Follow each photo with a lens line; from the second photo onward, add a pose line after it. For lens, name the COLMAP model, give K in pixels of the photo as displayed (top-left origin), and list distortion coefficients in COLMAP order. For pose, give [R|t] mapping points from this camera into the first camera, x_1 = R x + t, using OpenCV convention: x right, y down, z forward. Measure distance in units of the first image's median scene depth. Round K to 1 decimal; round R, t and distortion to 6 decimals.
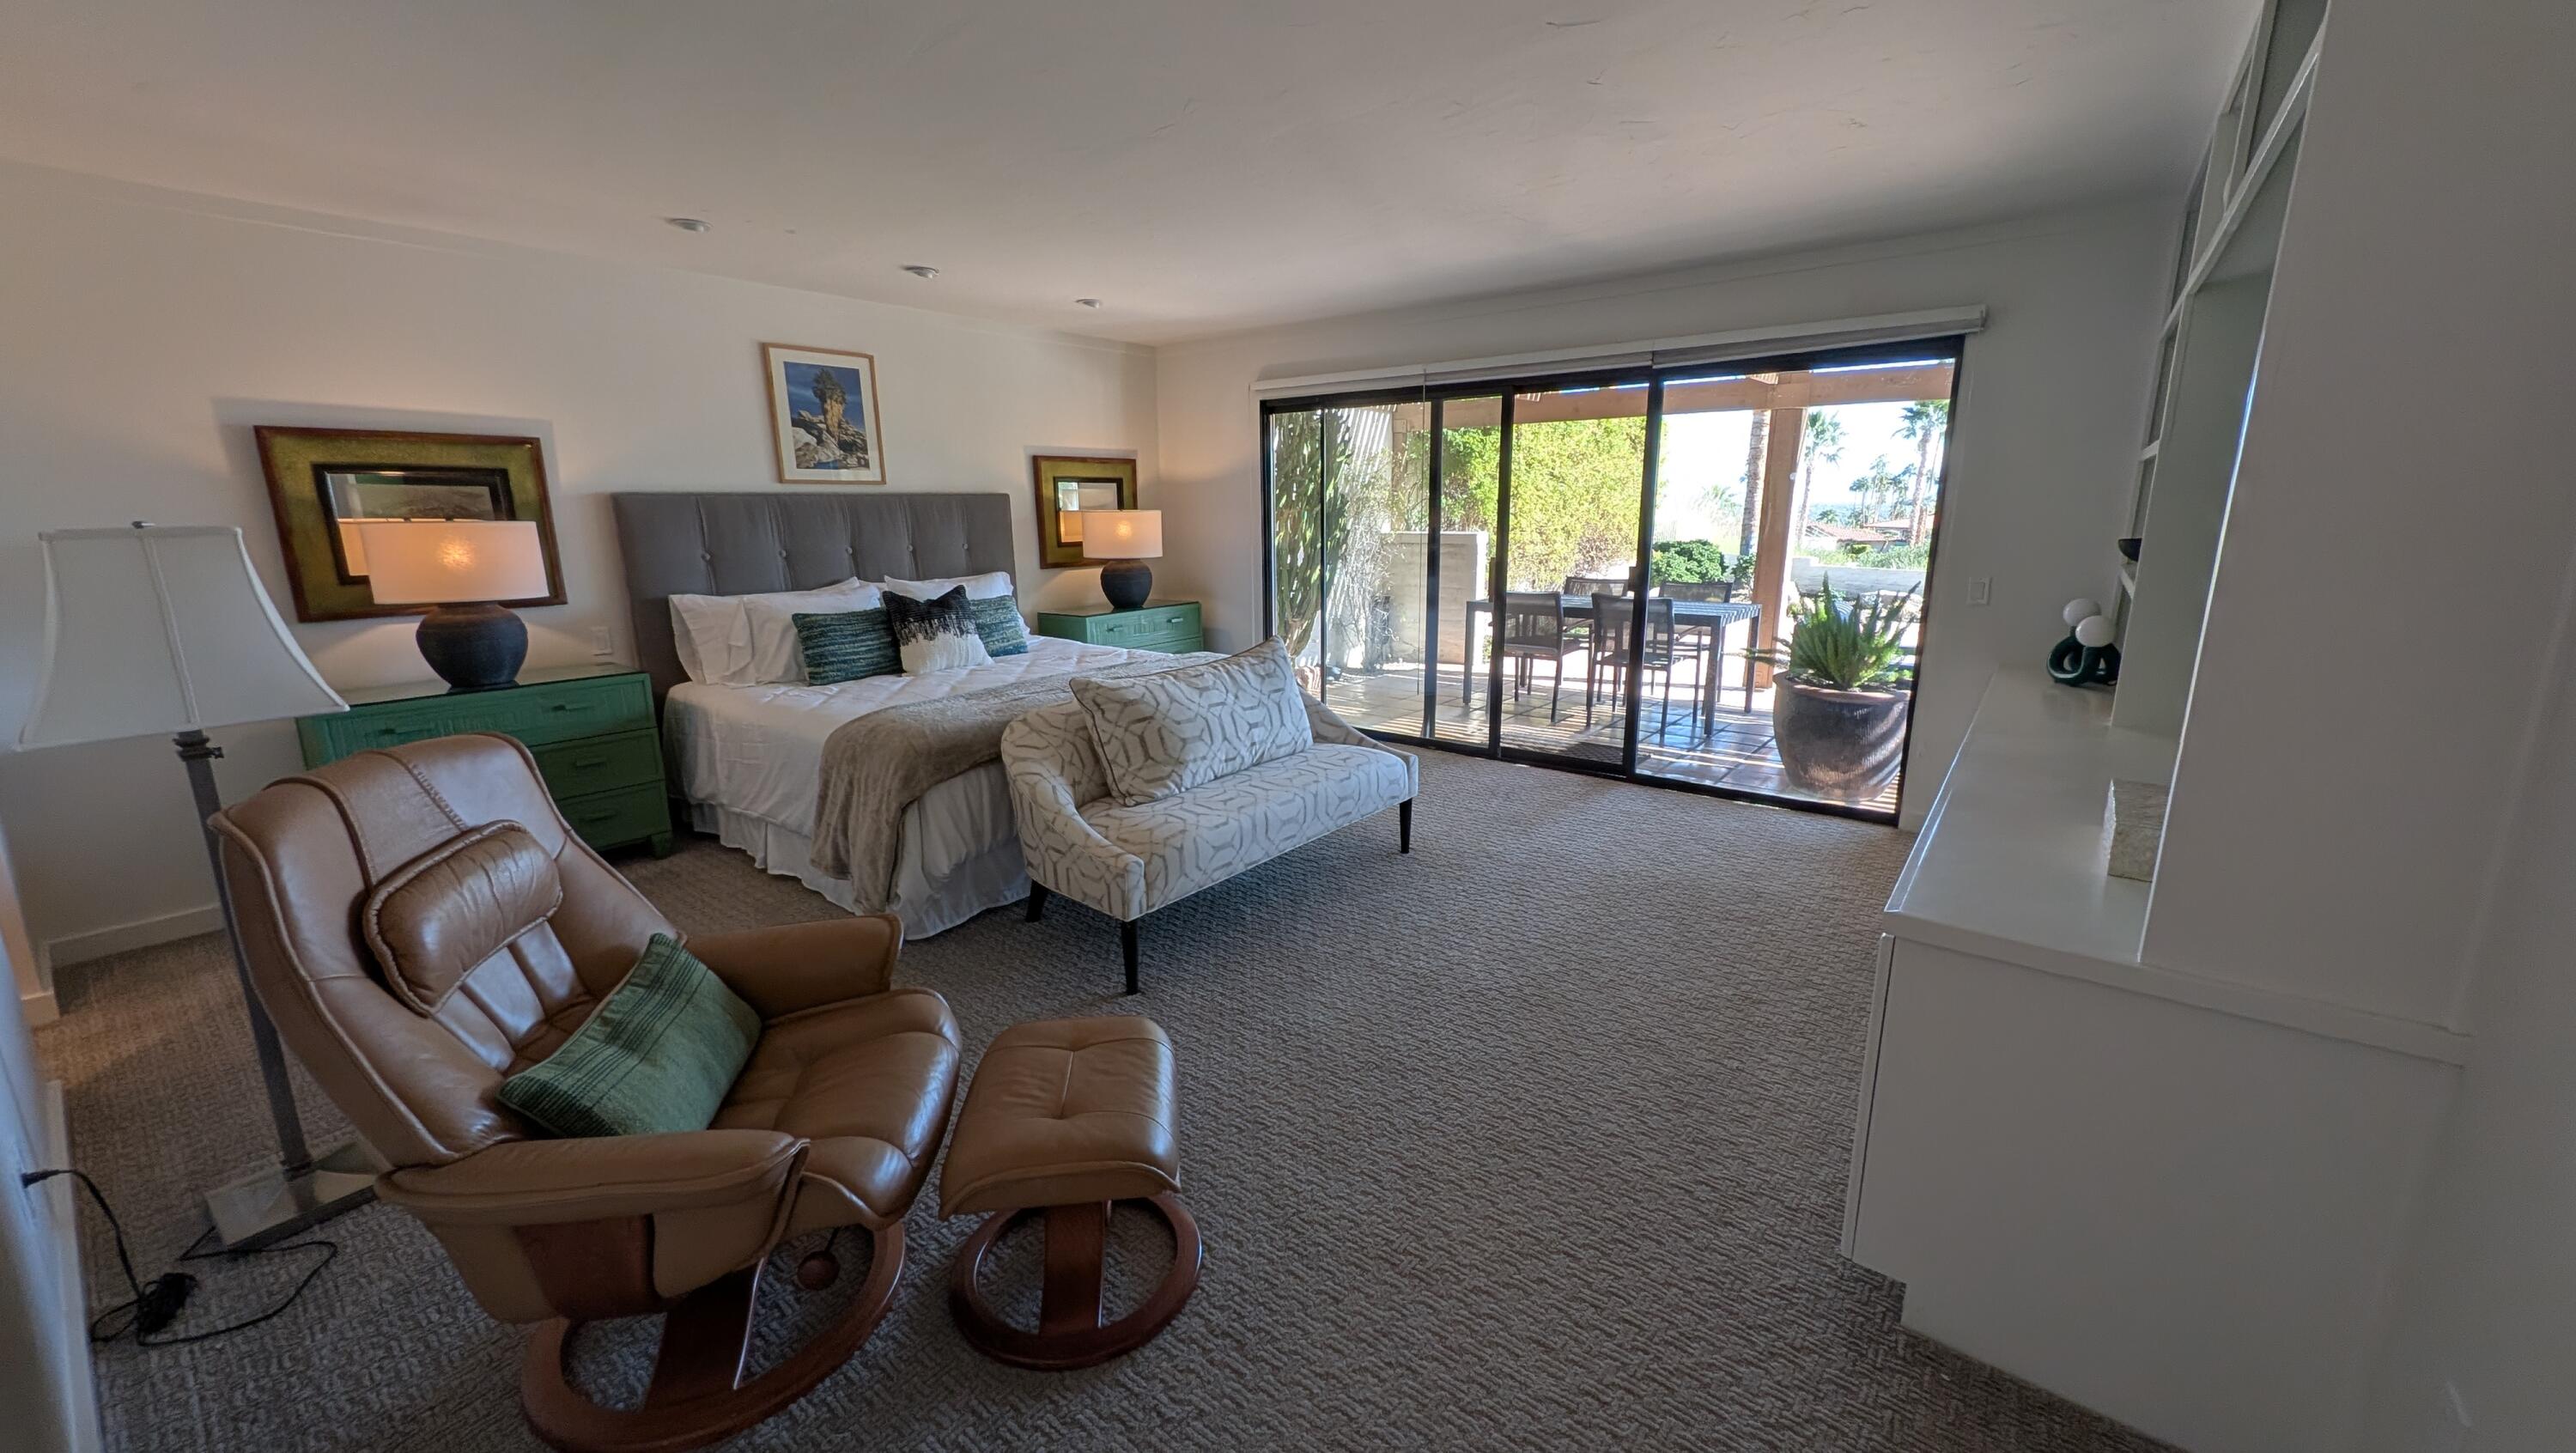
lens RADIAL K [[973.4, 0, 1300.5], [0, 973.4, 723.8], [0, 0, 1]] dist [0.007583, 0.000012]
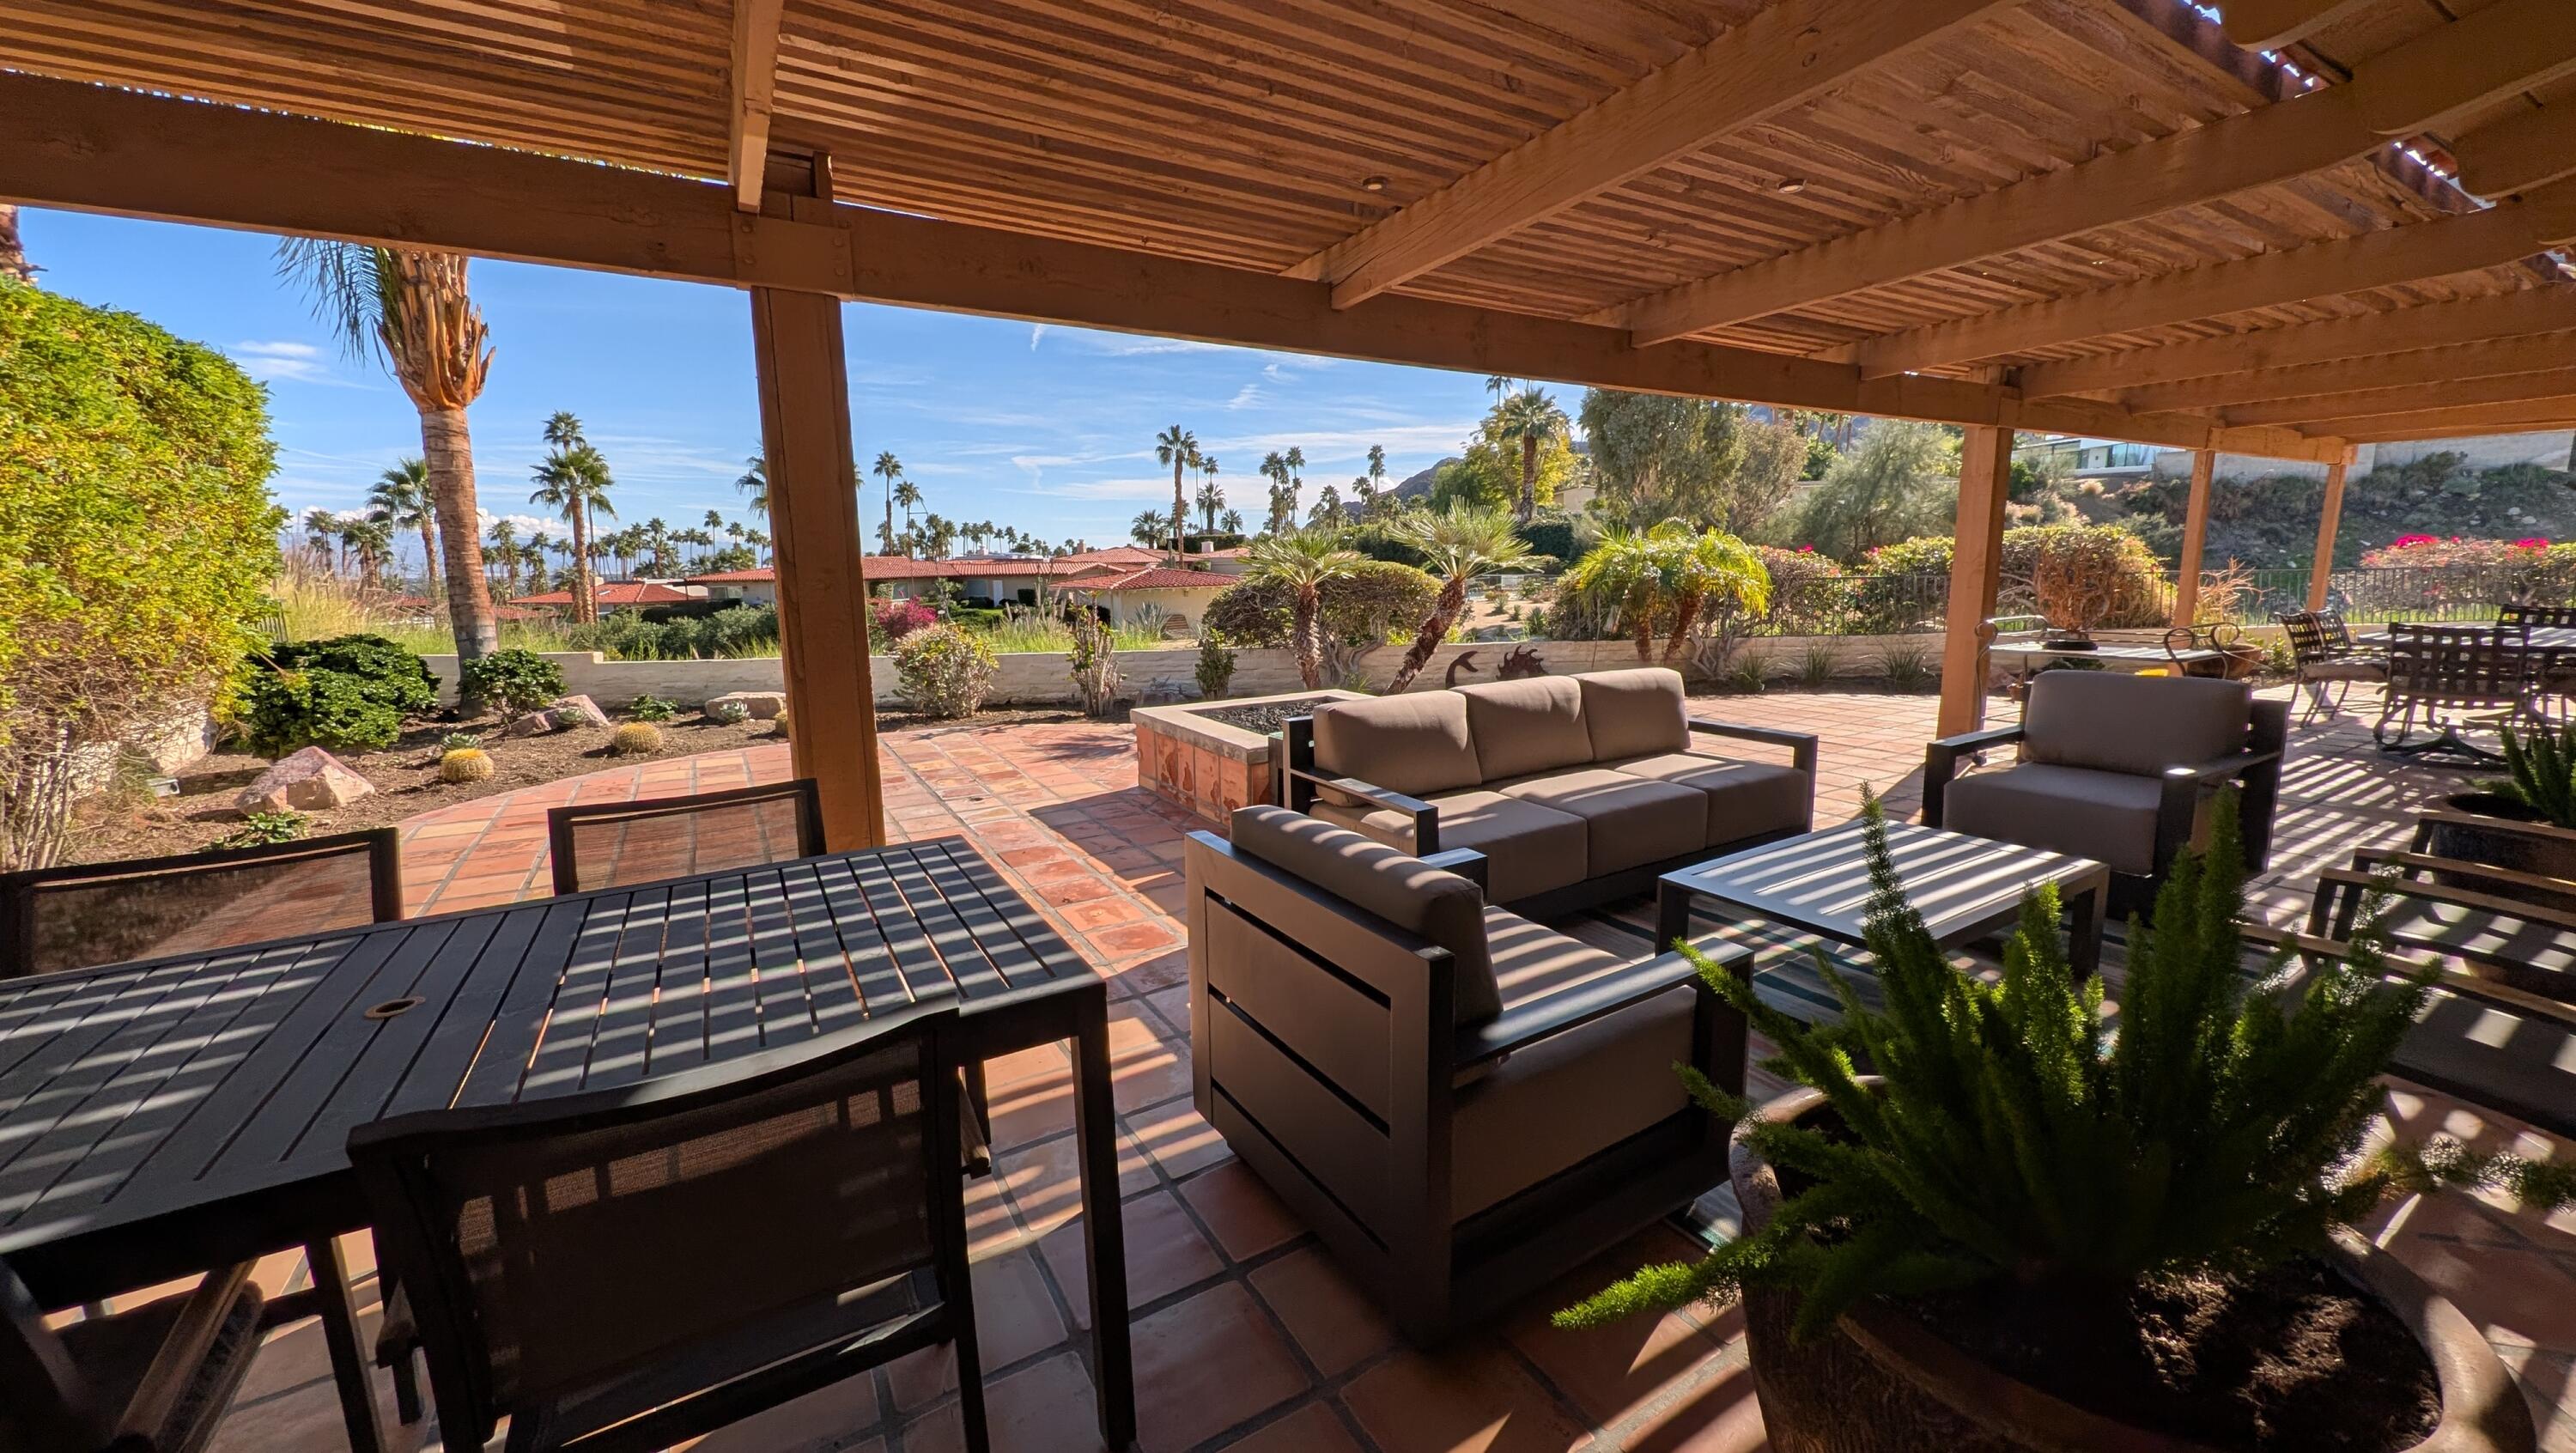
lens RADIAL K [[973.4, 0, 1300.5], [0, 973.4, 723.8], [0, 0, 1]] dist [0.007583, 0.000012]
pose [[0.360944, -0.155789, 0.919483, 0.093292], [0.221206, 0.972113, 0.077871, -0.070170], [-0.905973, 0.175288, 0.385340, 0.334923]]
